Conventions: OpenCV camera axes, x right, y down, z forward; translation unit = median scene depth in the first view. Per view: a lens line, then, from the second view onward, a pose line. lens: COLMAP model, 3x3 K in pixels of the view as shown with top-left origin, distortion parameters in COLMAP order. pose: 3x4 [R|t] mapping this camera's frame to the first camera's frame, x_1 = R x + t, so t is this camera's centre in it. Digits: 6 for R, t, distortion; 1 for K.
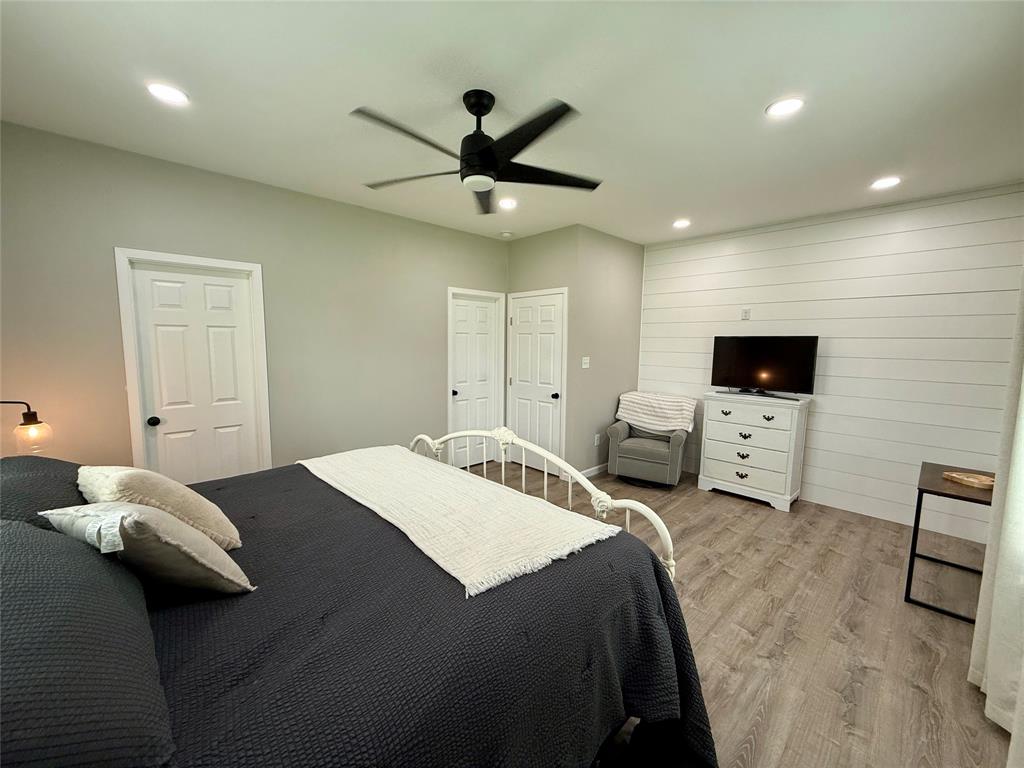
lens RADIAL K [[406.8, 0, 512.0], [0, 406.8, 384.0], [0, 0, 1]] dist [0.000601, 0.000055]
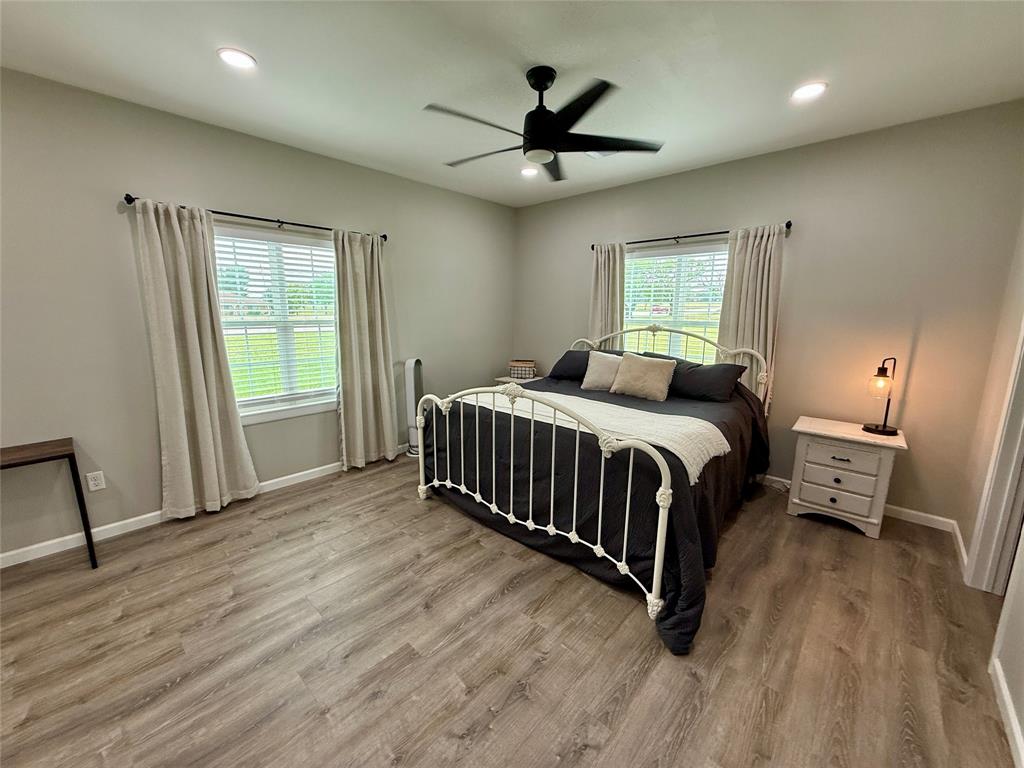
lens RADIAL K [[406.8, 0, 512.0], [0, 406.8, 384.0], [0, 0, 1]] dist [0.000601, 0.000055]
pose [[-0.997463, -0.005848, -0.070944, 0.061872], [-0.025632, 0.959275, 0.281307, -0.198303], [0.066410, 0.282412, -0.956992, 2.060926]]
